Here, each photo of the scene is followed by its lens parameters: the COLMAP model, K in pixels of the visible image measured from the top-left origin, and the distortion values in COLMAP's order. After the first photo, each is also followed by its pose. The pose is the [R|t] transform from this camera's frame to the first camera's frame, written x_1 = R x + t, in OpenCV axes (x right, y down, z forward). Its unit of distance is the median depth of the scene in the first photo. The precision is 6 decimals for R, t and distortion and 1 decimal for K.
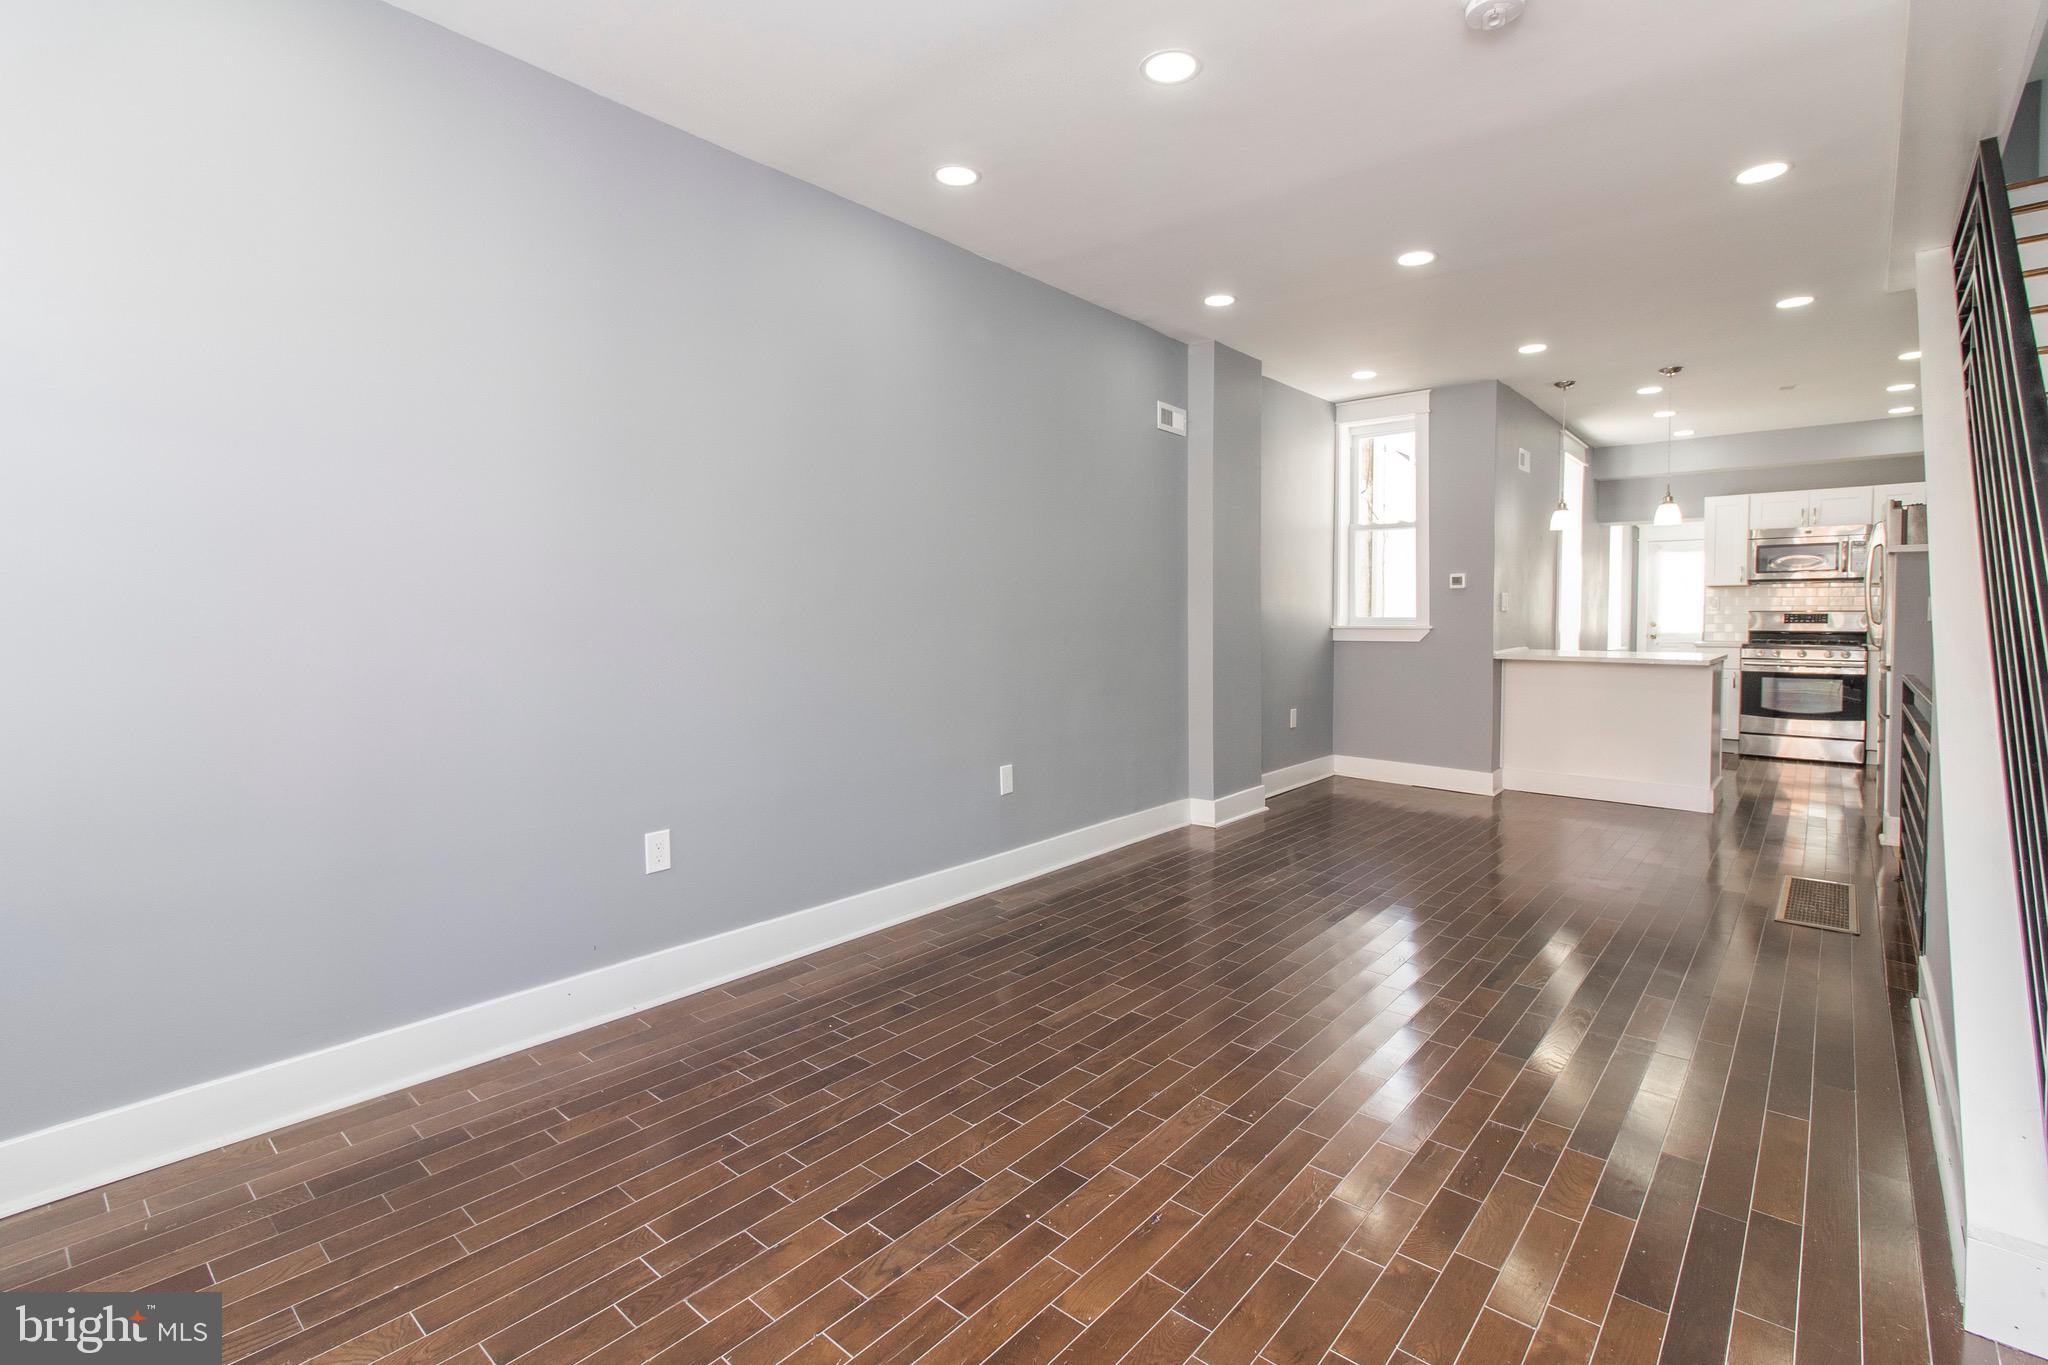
lens RADIAL K [[950.0, 0, 1012.4], [0, 950.0, 647.9], [0, 0, 1]] dist [0.000062, -0.000498]
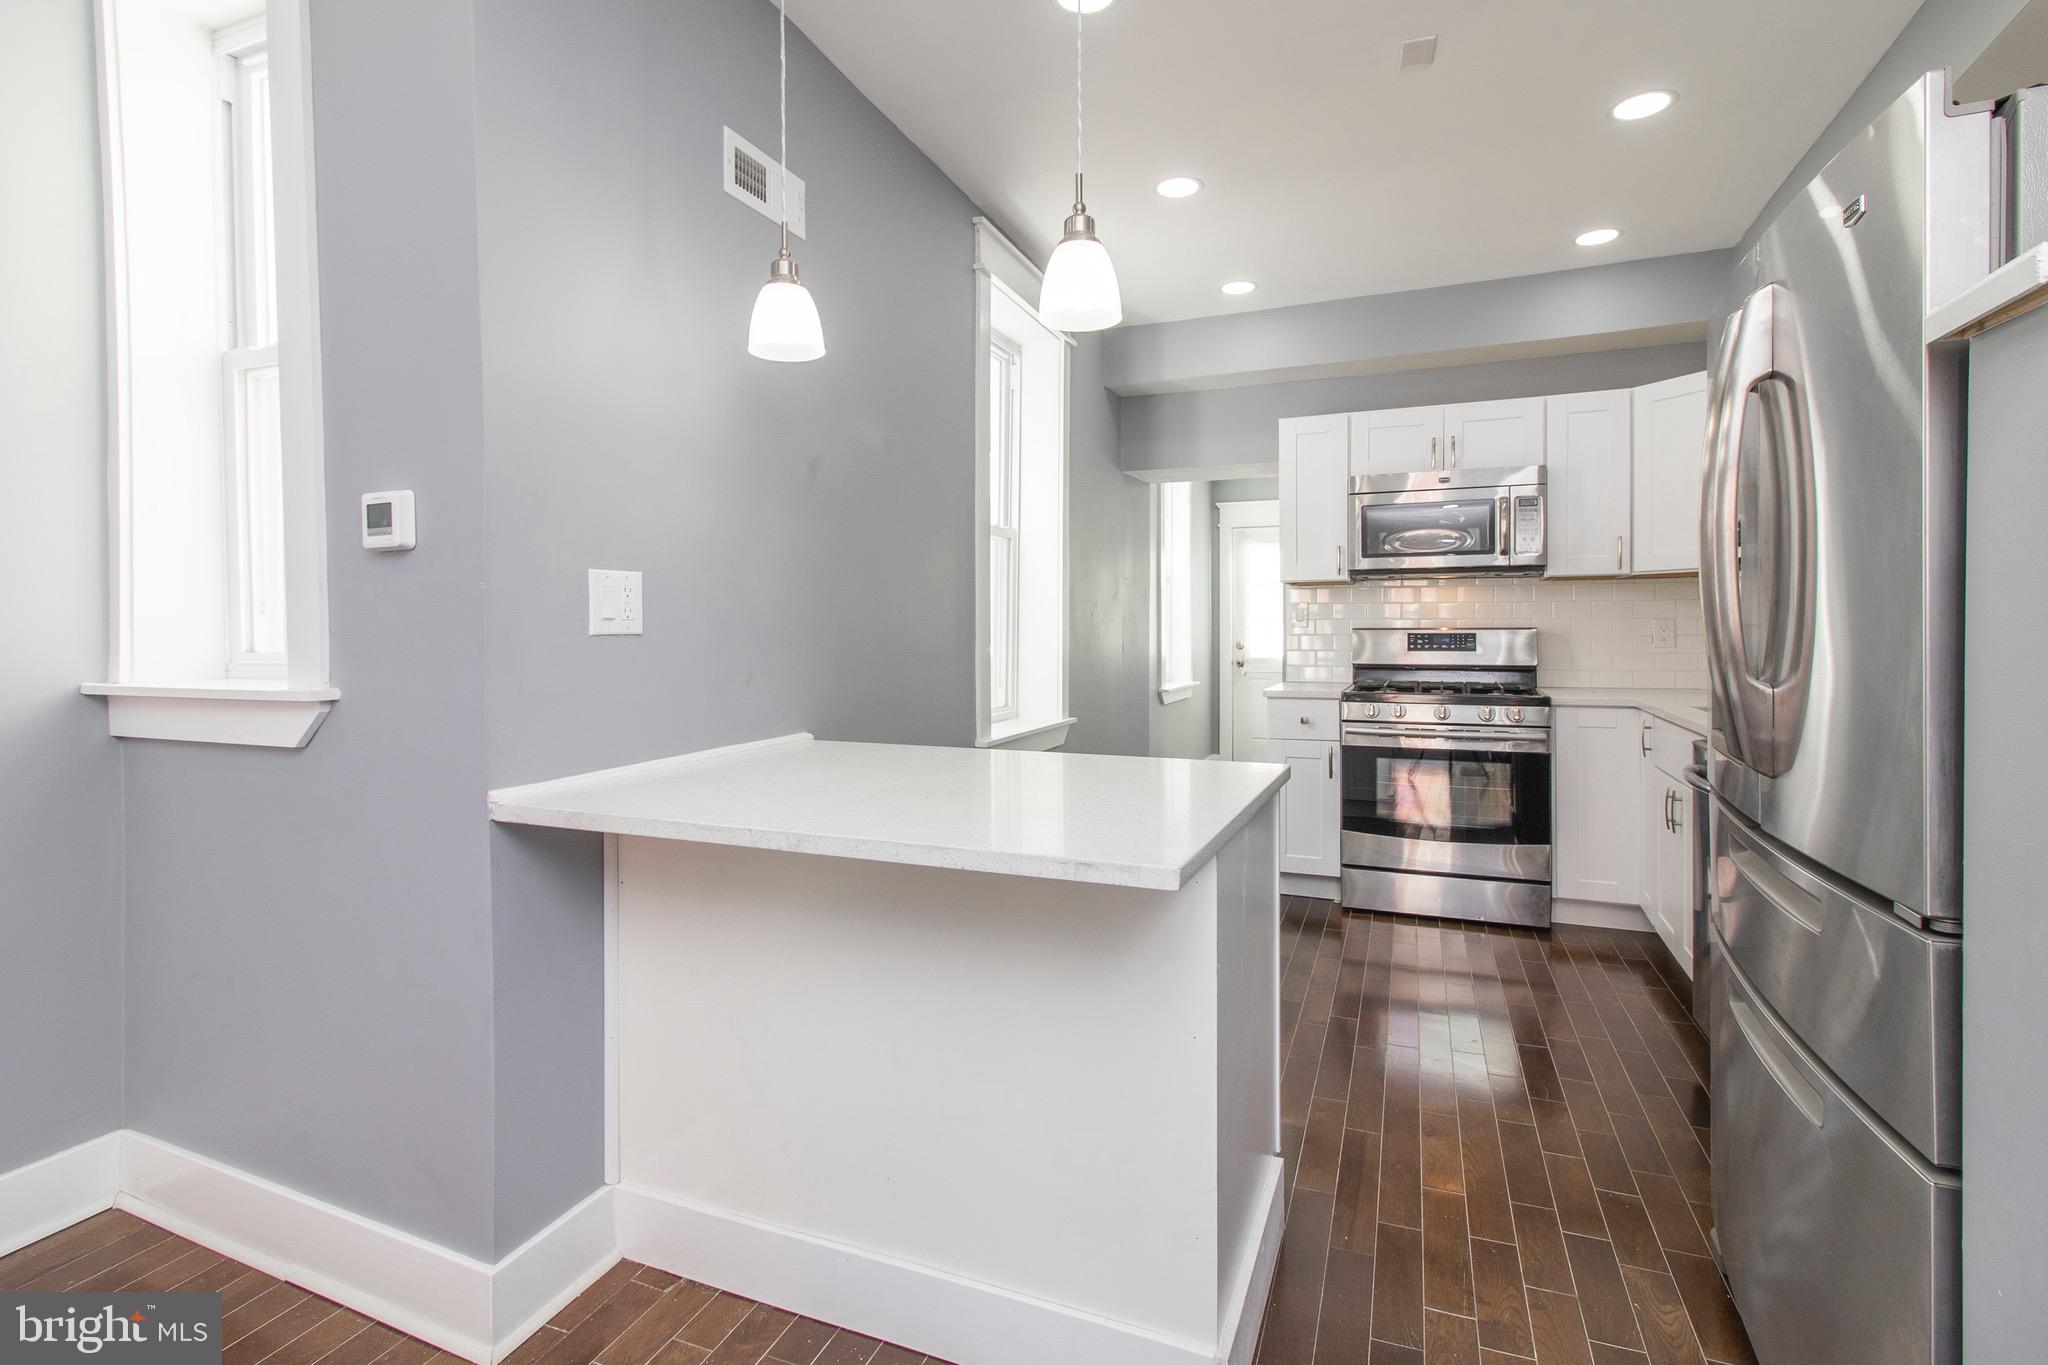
lens RADIAL K [[948.7, 0, 976.1], [0, 948.7, 637.0], [0, 0, 1]] dist [0.001662, -0.000132]
pose [[0.962300, -0.005041, 0.271945, 0.437517], [0.012530, 0.999588, -0.025809, -0.023413], [-0.271703, 0.028244, 0.961967, 0.558057]]
